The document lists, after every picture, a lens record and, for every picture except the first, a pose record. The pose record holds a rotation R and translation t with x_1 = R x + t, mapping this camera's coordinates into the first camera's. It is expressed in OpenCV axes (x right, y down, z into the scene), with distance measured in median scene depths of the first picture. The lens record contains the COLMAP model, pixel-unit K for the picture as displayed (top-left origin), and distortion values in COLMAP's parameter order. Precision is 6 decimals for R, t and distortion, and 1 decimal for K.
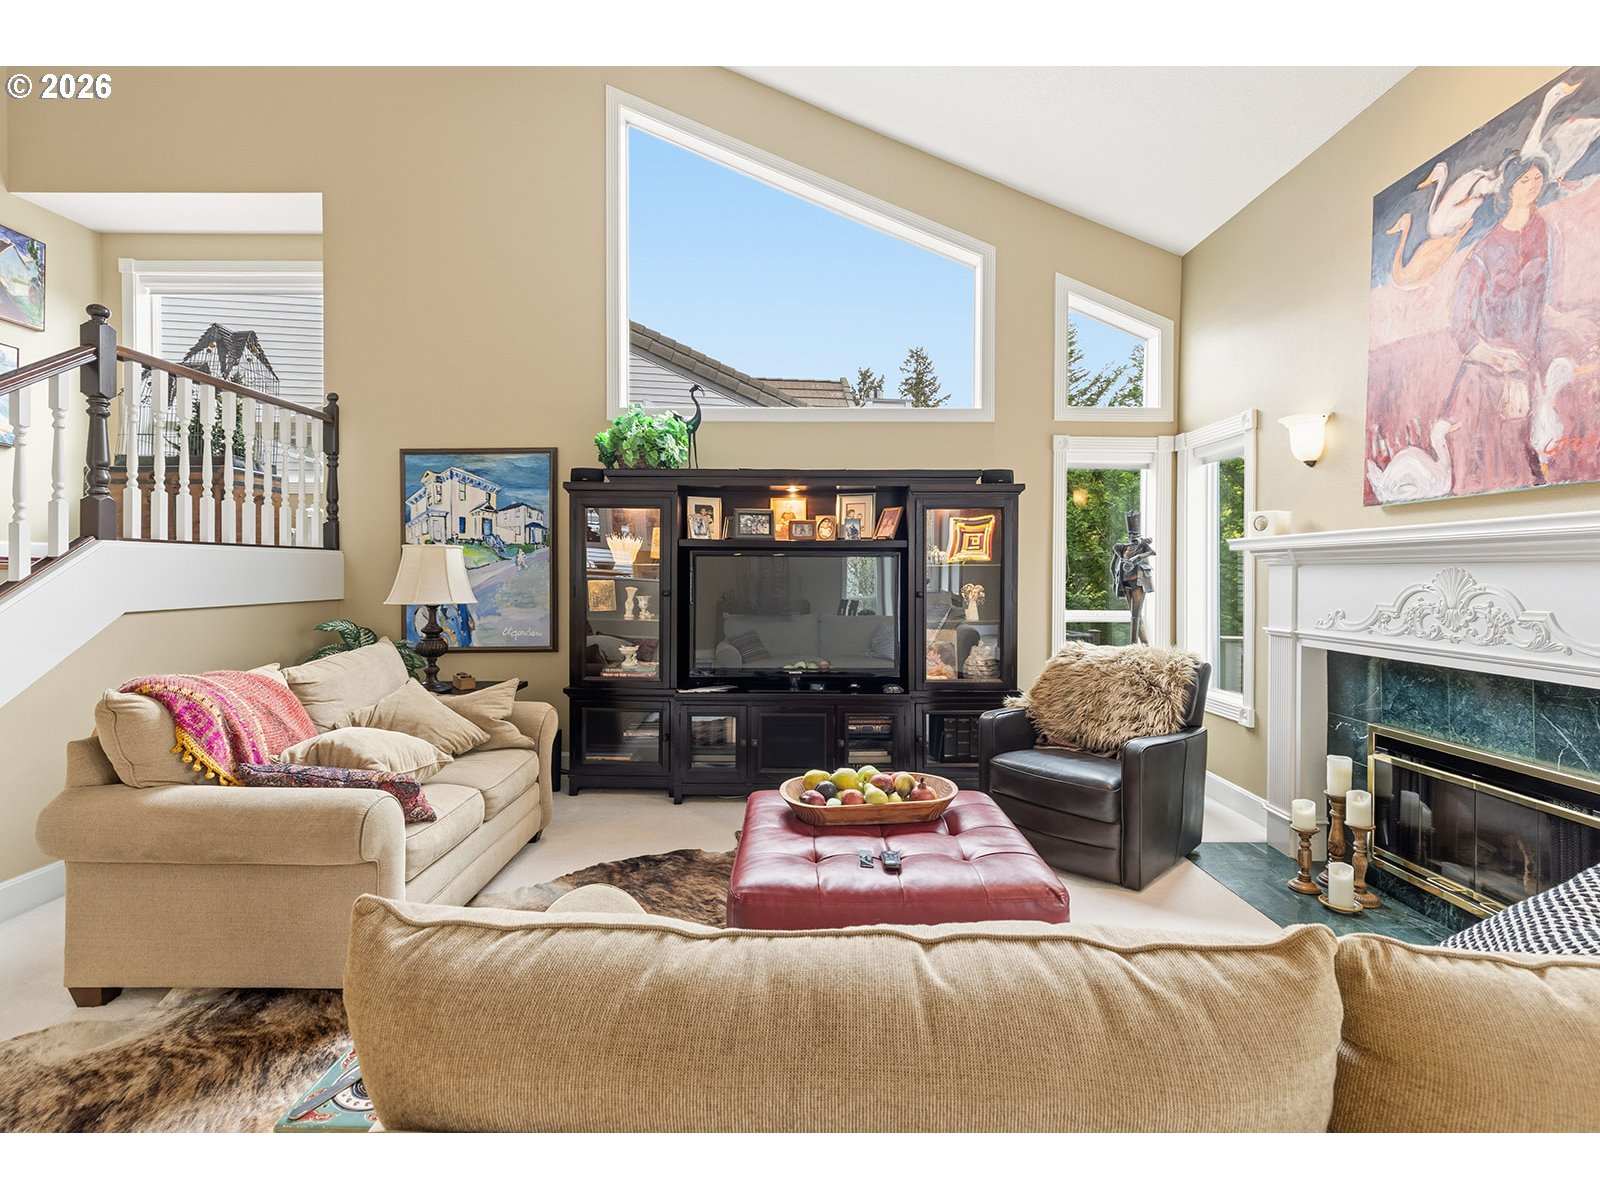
lens RADIAL K [[739.3, 0, 801.6], [0, 739.3, 576.5], [0, 0, 1]] dist [0.000557, -0.000200]
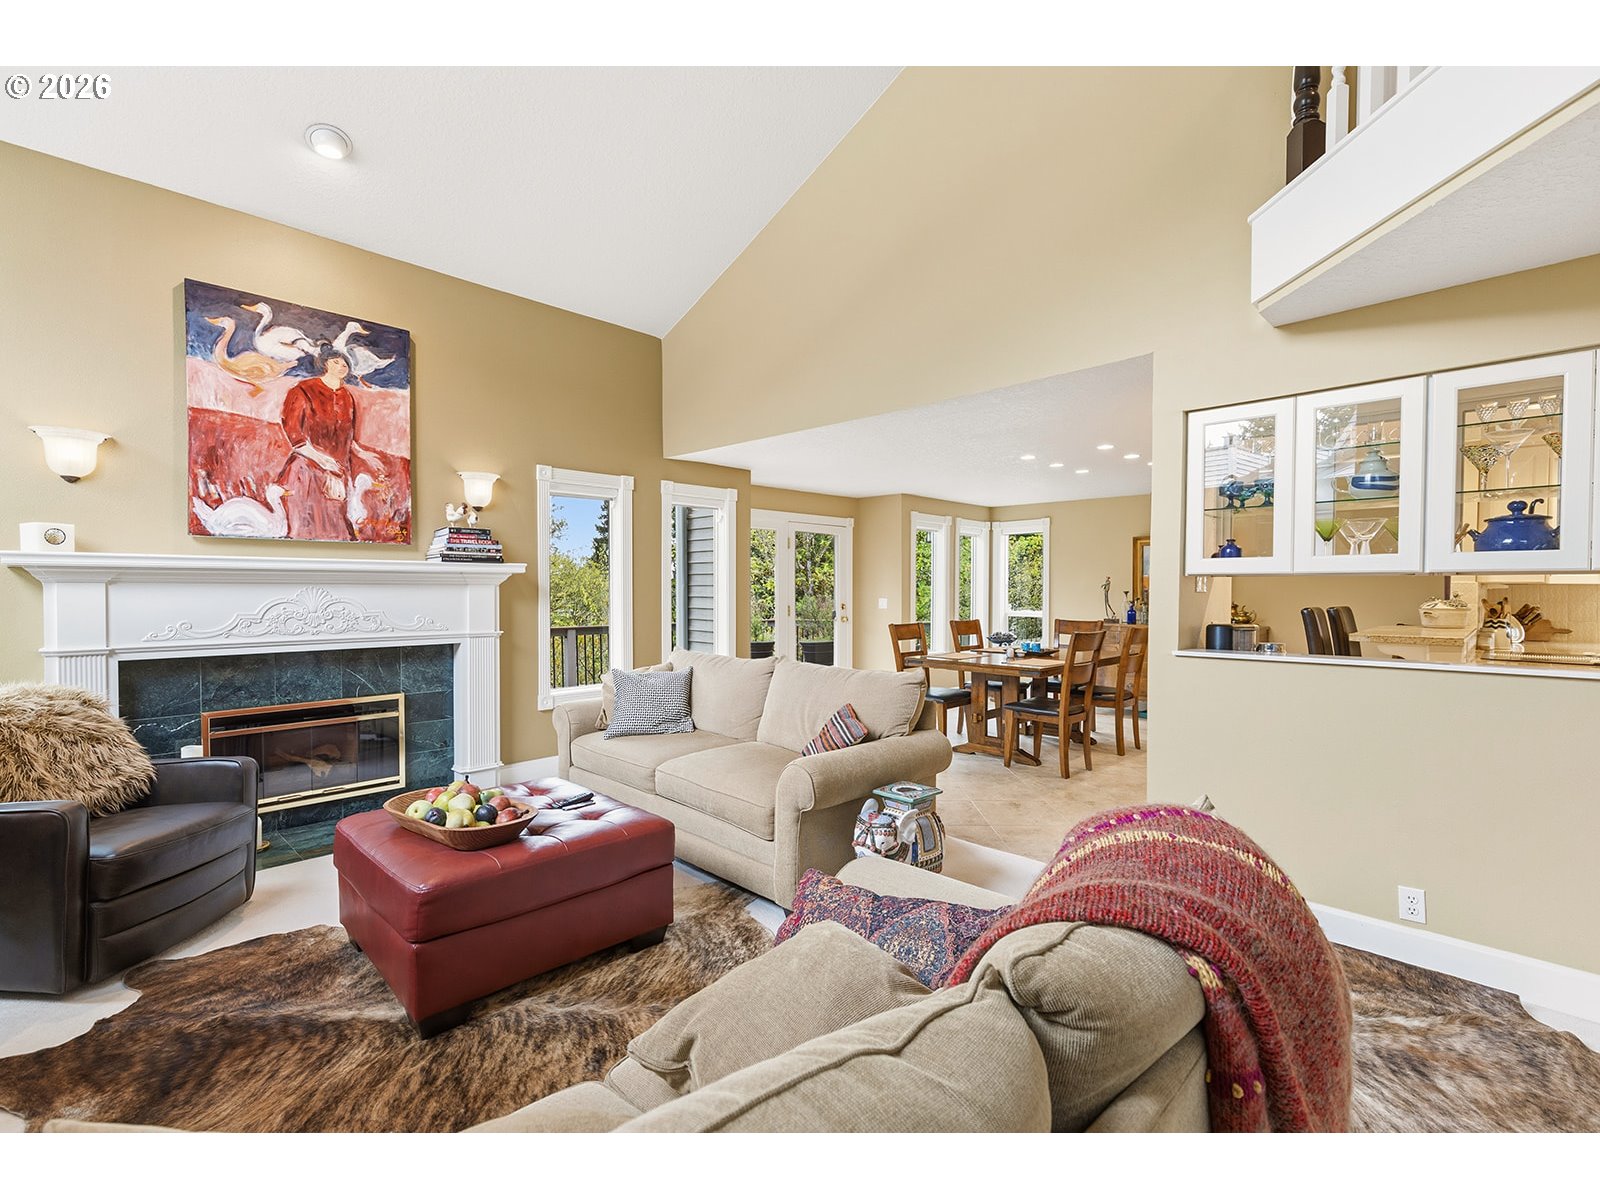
lens RADIAL K [[723.1, 0, 804.7], [0, 723.1, 602.8], [0, 0, 1]] dist [0.003458, 0.000222]
pose [[-0.718453, -0.017926, 0.695345, -0.806243], [0.000316, 0.999659, 0.026098, -0.015141], [-0.695576, 0.018970, -0.718202, 1.191083]]
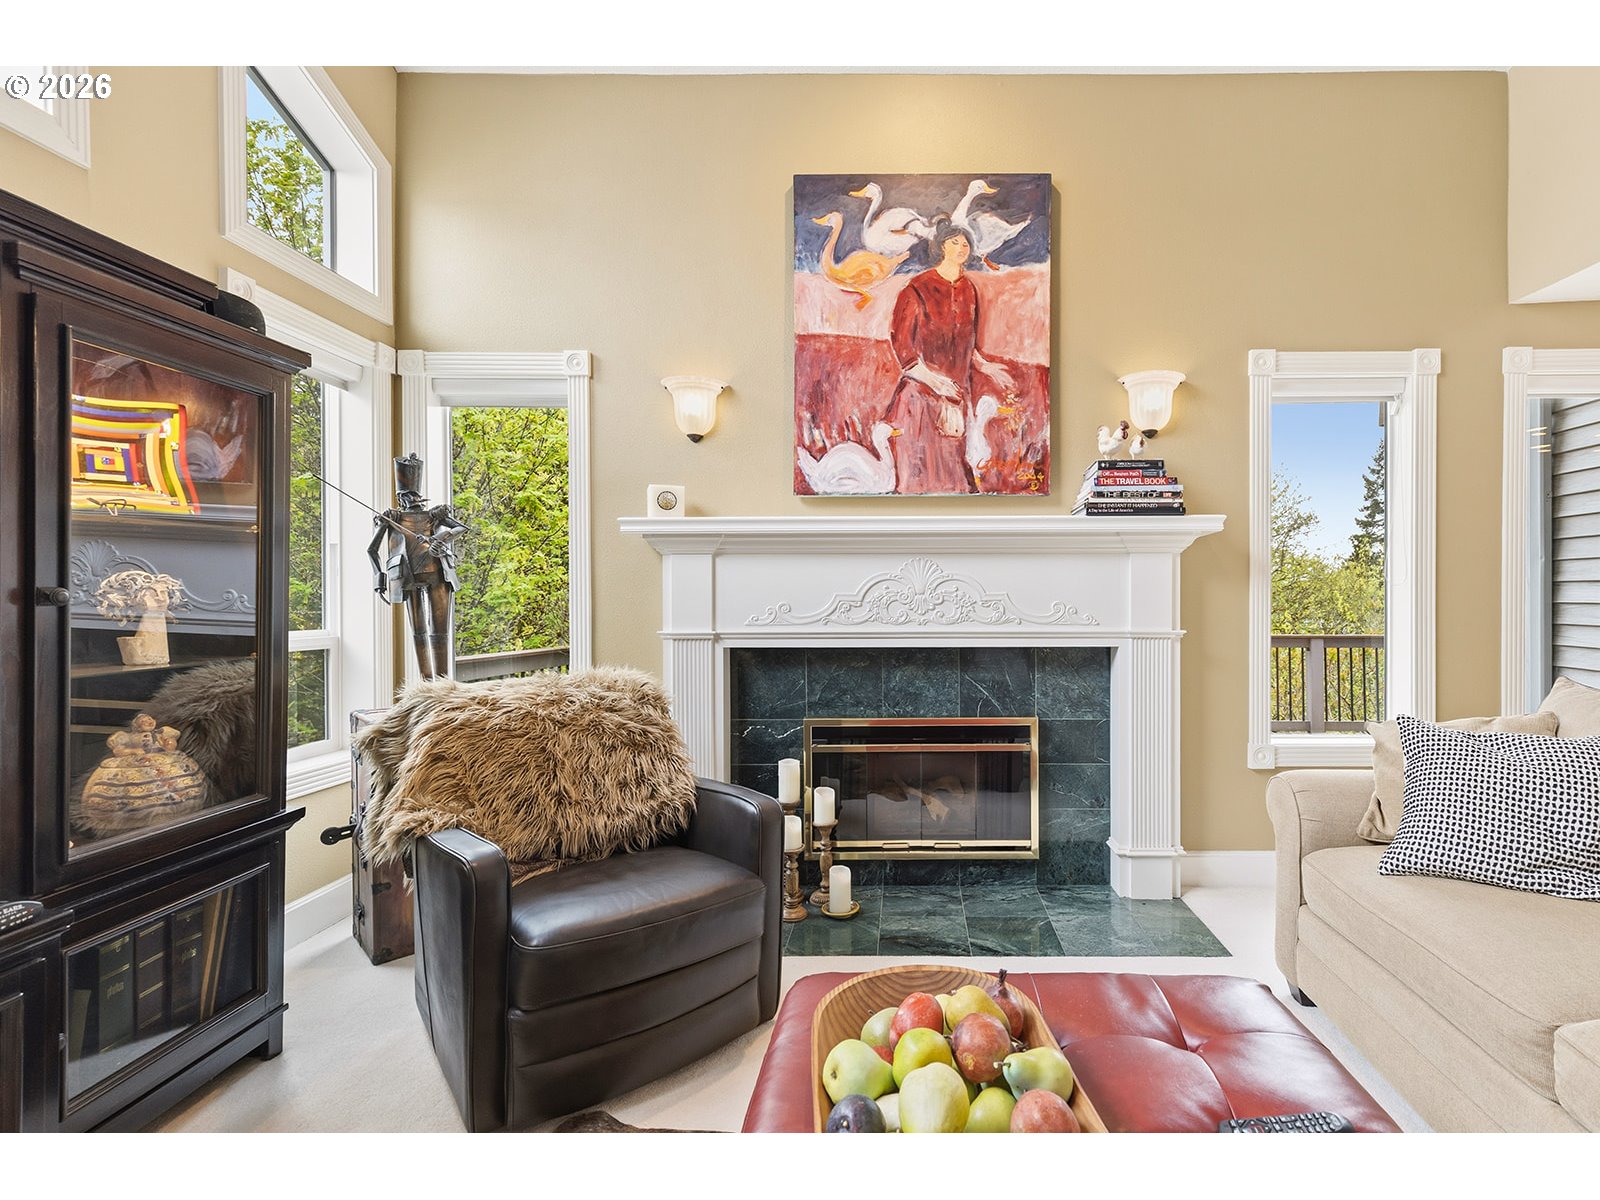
lens RADIAL K [[774.6, 0, 905.5], [0, 774.6, 605.6], [0, 0, 1]] dist [0.008673, -0.000295]
pose [[0.004093, -0.014347, 0.999889, -0.255877], [0.008667, 0.999860, 0.014311, 0.037394], [-0.999954, 0.008607, 0.004217, 0.880206]]
